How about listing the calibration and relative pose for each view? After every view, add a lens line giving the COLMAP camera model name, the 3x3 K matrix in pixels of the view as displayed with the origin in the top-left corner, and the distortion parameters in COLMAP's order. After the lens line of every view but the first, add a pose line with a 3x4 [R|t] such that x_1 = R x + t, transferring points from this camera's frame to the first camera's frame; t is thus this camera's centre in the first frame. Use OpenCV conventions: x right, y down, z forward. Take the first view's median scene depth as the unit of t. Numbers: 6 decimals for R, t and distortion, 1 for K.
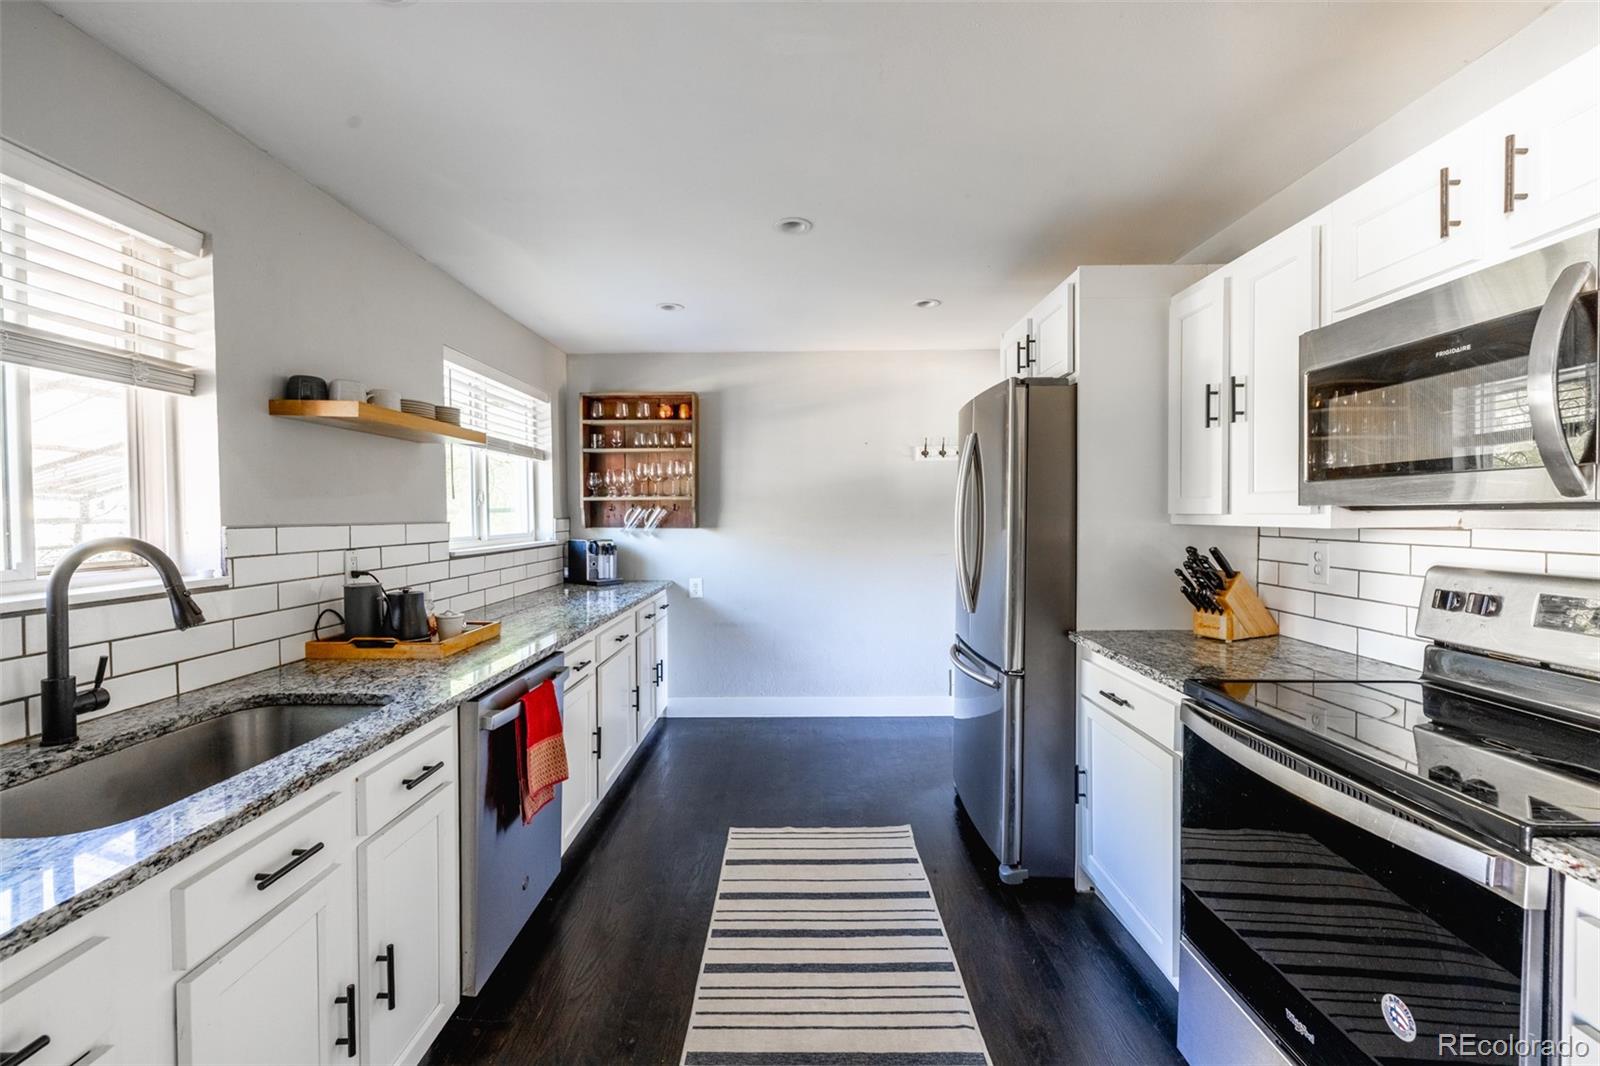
lens RADIAL K [[661.0, 0, 804.4], [0, 661.0, 524.6], [0, 0, 1]] dist [-0.001977, -0.000269]
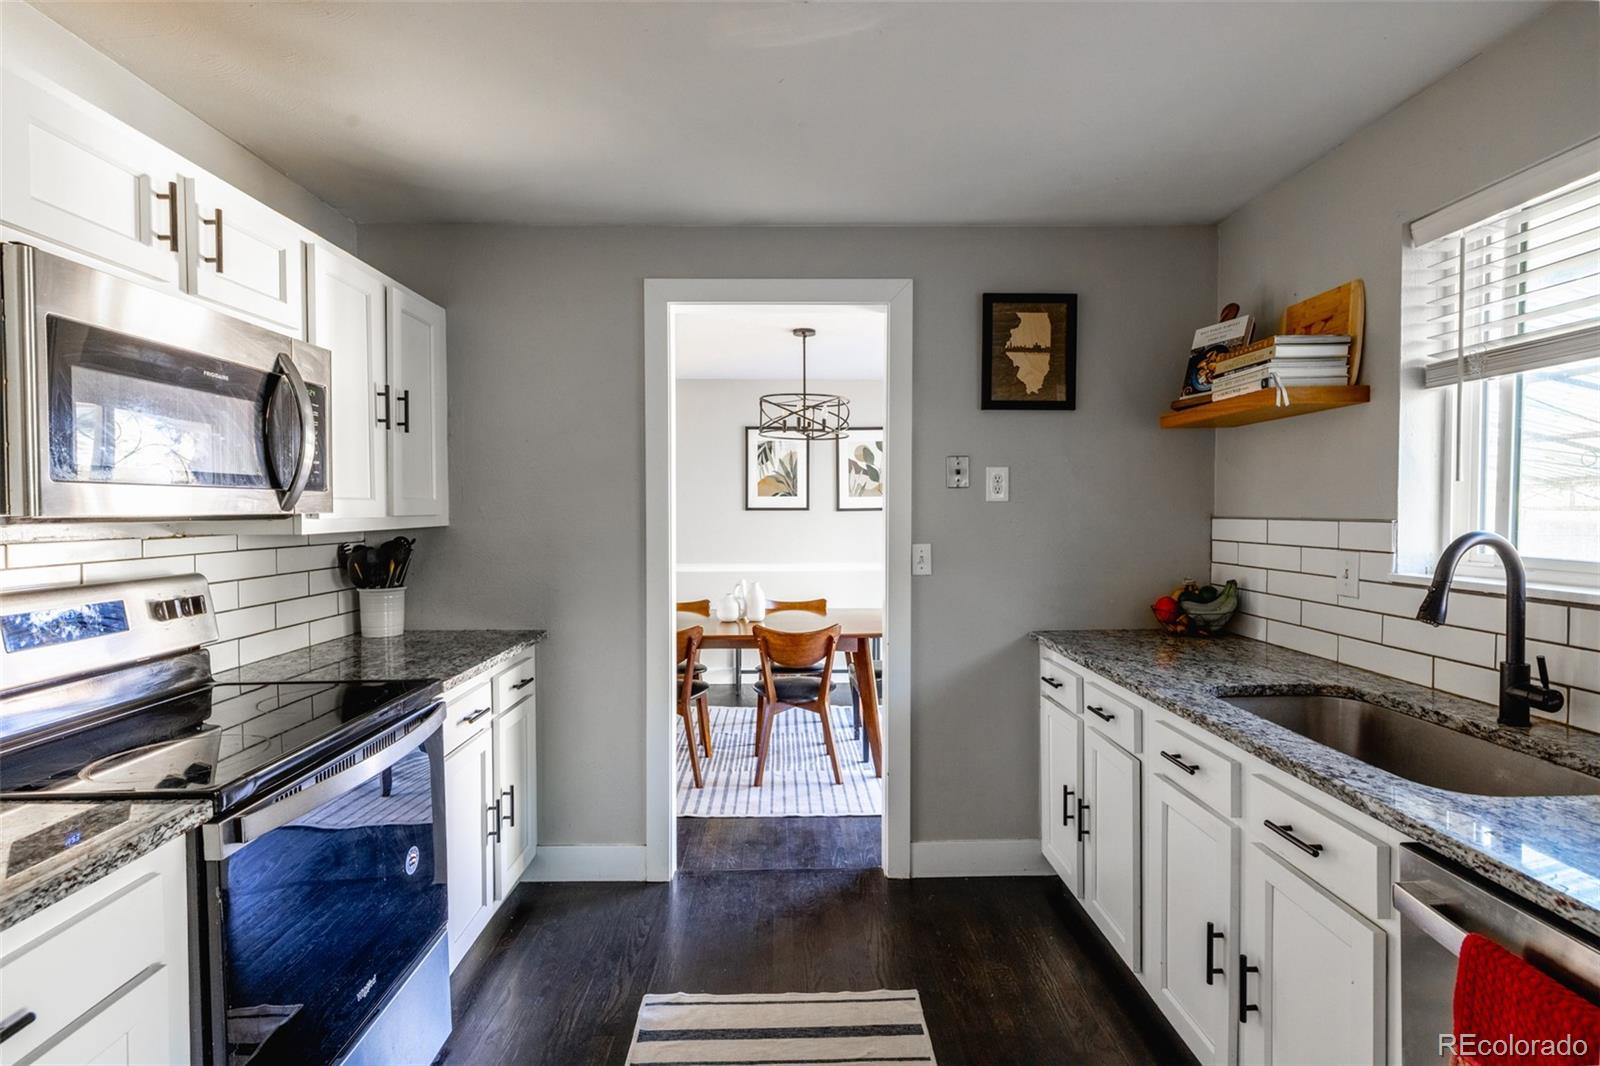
lens RADIAL K [[752.6, 0, 795.4], [0, 752.6, 529.4], [0, 0, 1]] dist [-0.005932, 0.001719]
pose [[-0.999900, 0.012503, -0.006675, 0.033761], [0.012220, 0.999089, 0.040890, -0.044973], [0.007180, 0.040805, -0.999141, 2.117850]]
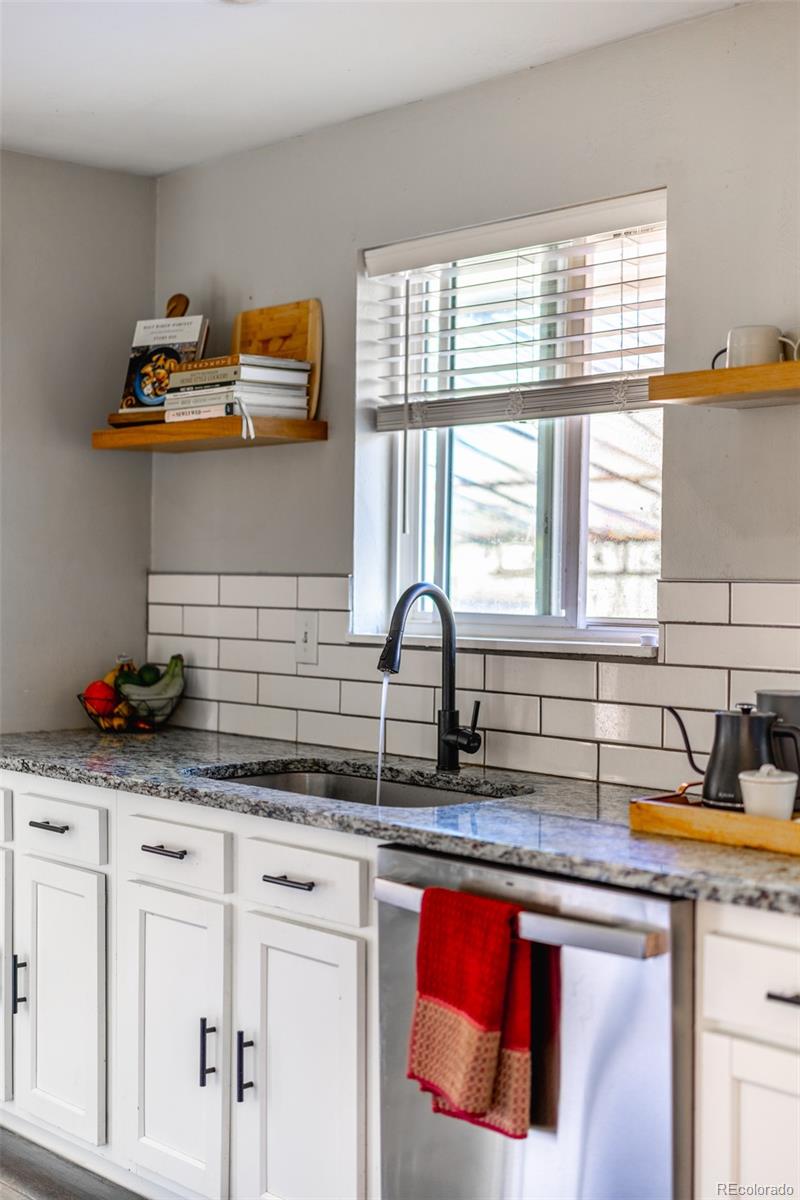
lens RADIAL K [[1650.4, 0, 400.0], [0, 1650.4, 600.0], [0, 0, 1]] dist [-0.016877, -0.006576]
pose [[-0.735461, 0.008684, -0.677512, 0.770319], [-0.015551, 0.999438, 0.029691, -0.031408], [0.677389, 0.032372, -0.734913, 2.868562]]
